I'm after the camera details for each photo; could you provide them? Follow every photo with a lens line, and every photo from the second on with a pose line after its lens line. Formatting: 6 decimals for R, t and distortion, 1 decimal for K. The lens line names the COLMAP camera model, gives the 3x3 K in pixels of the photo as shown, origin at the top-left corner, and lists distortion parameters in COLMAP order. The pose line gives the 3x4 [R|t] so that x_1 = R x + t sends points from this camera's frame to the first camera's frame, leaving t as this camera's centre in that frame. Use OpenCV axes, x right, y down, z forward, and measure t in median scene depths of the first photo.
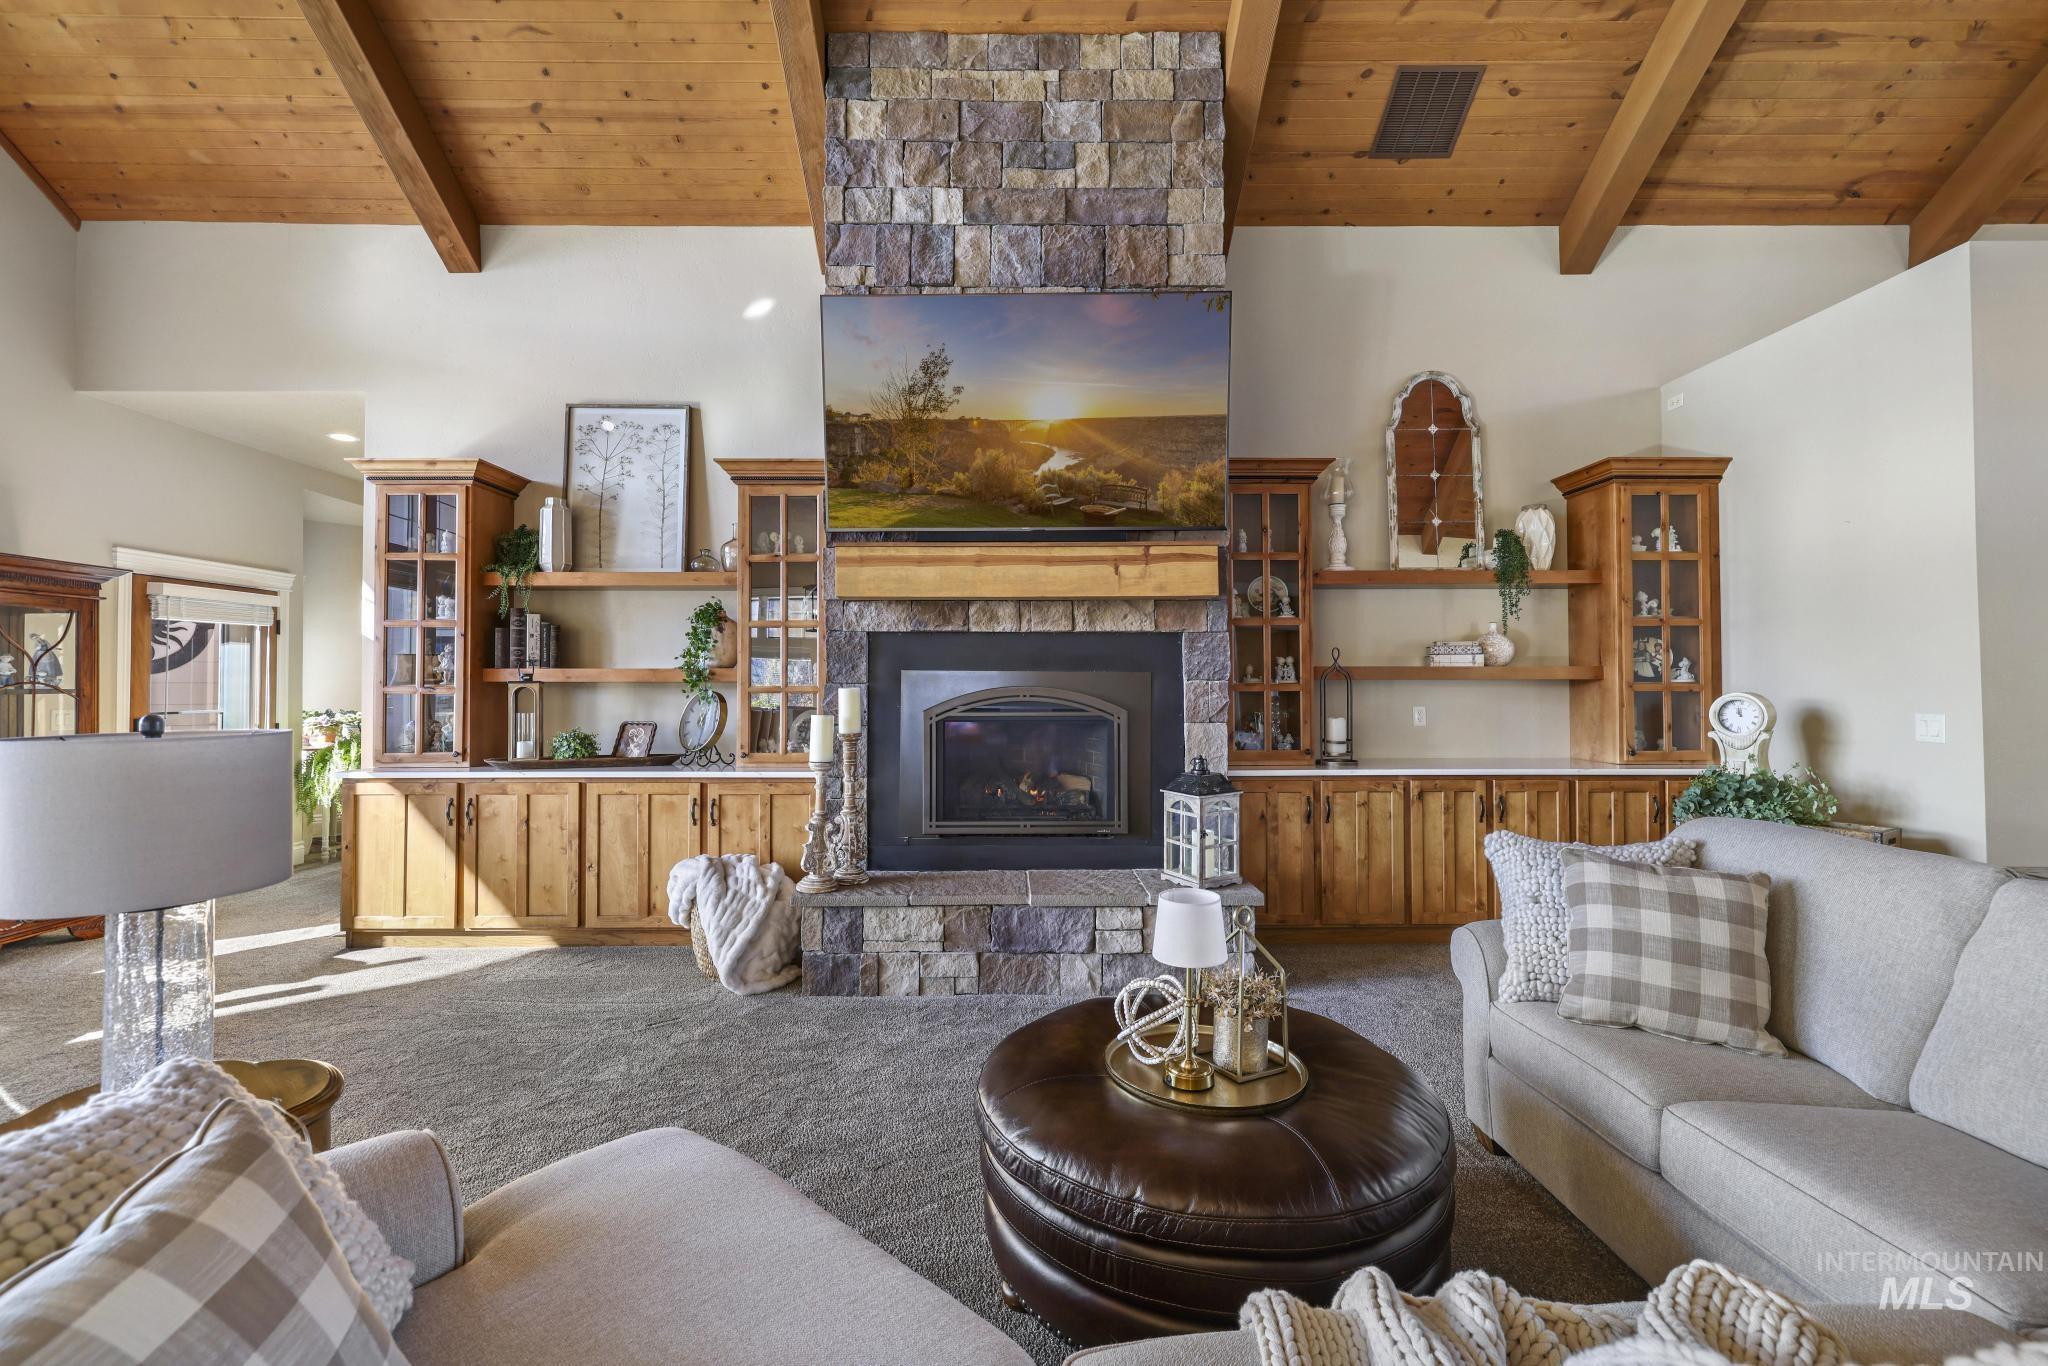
lens RADIAL K [[909.8, 0, 985.2], [0, 909.8, 676.1], [0, 0, 1]] dist [0.003541, 0.000583]
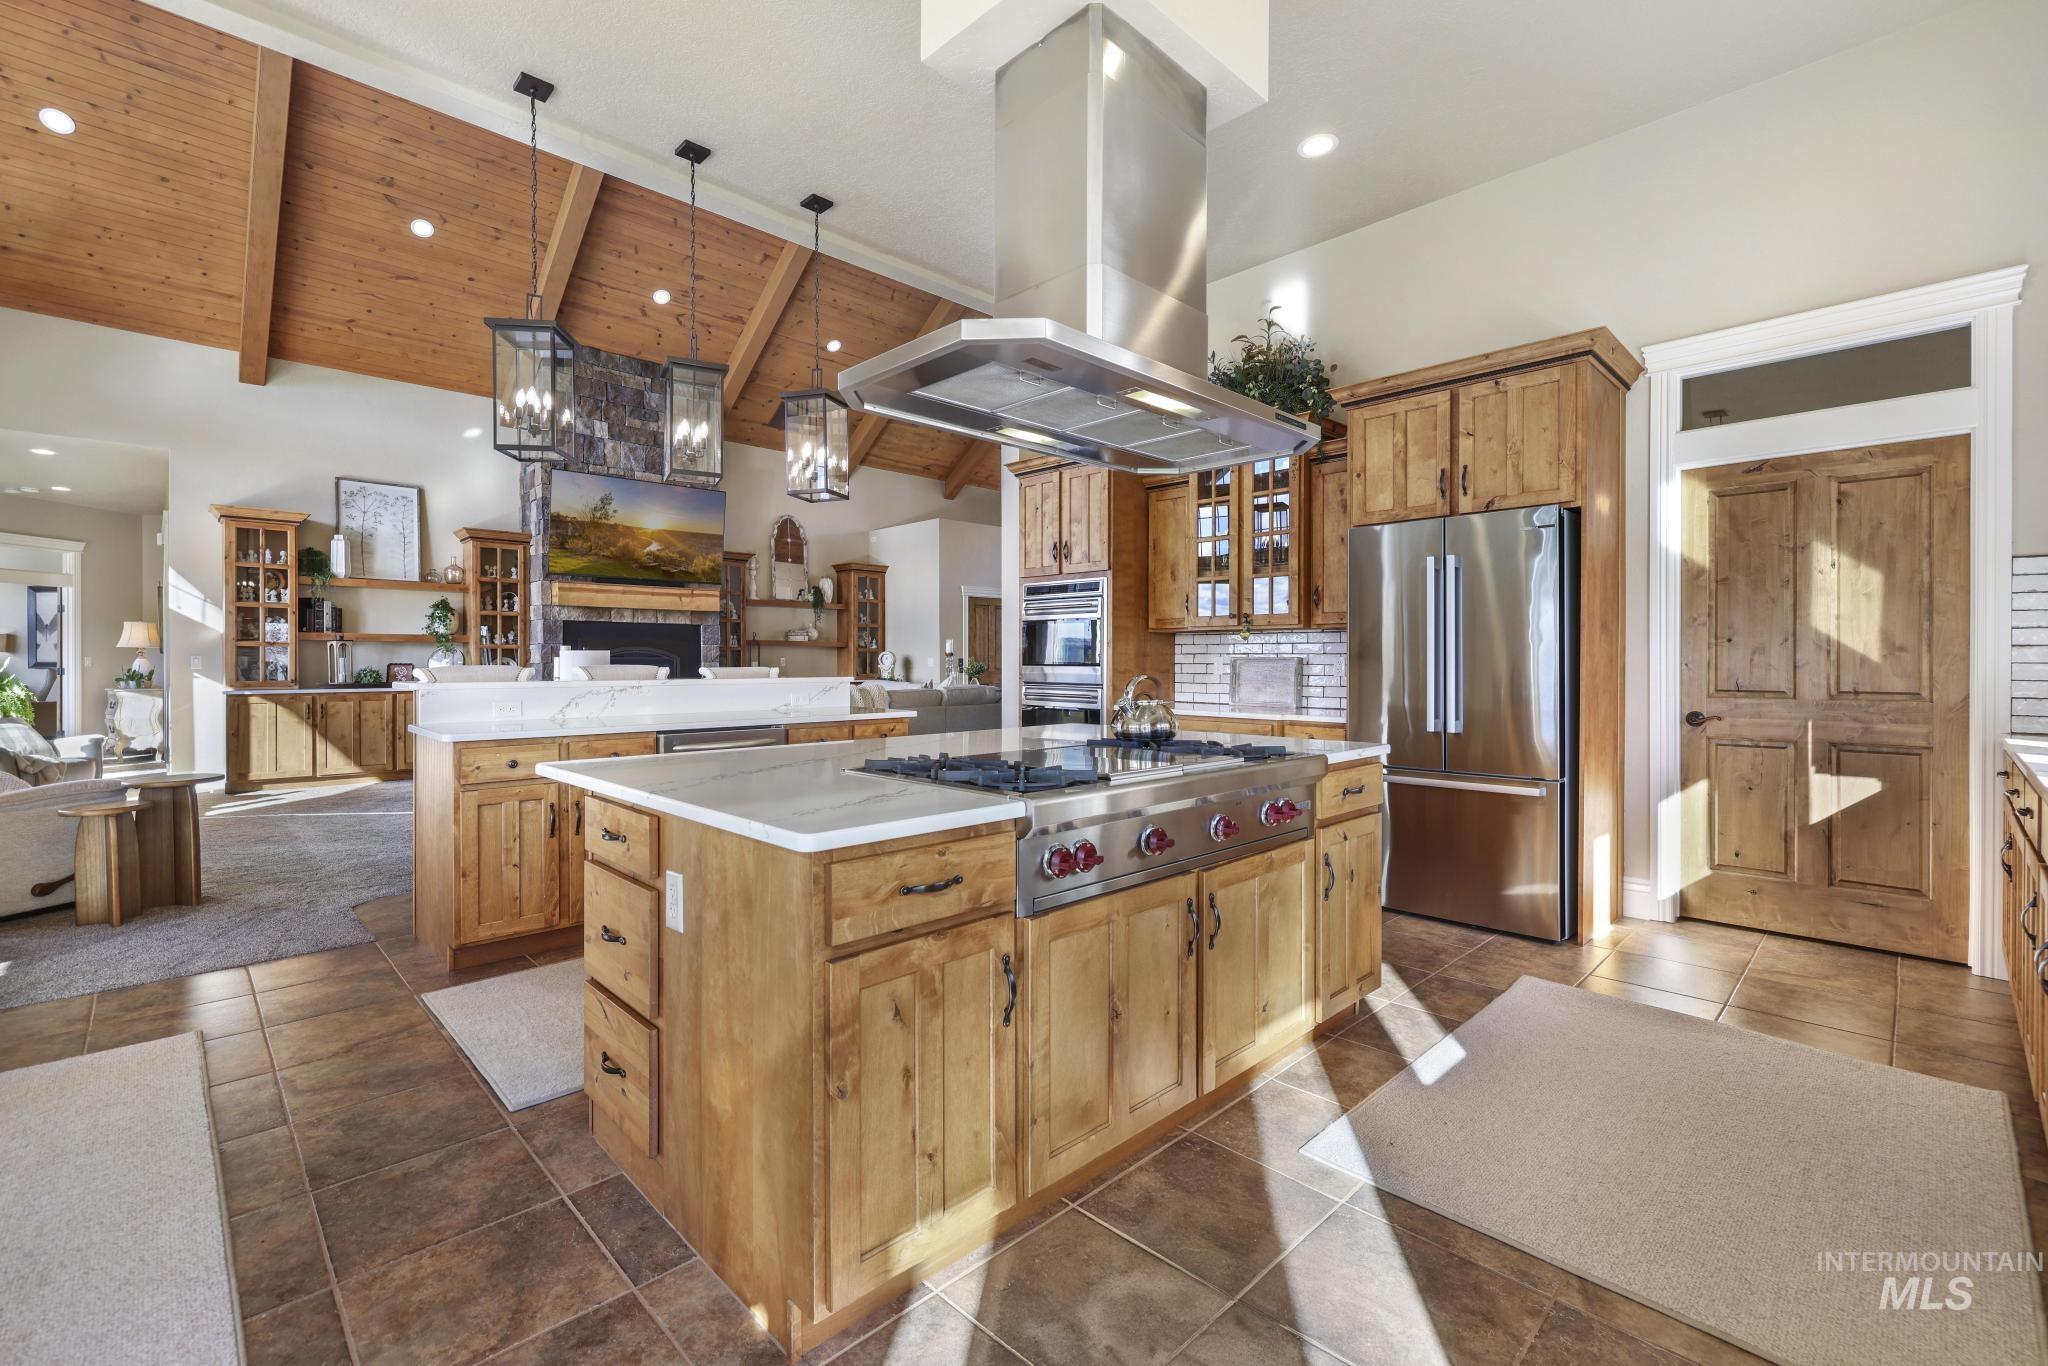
lens RADIAL K [[895.1, 0, 1023.0], [0, 895.1, 668.8], [0, 0, 1]] dist [-0.009279, 0.000238]
pose [[0.708140, -0.004544, 0.706057, -0.786348], [-0.014396, 0.999679, 0.020872, 0.006003], [-0.705925, -0.024944, 0.707847, -1.181602]]
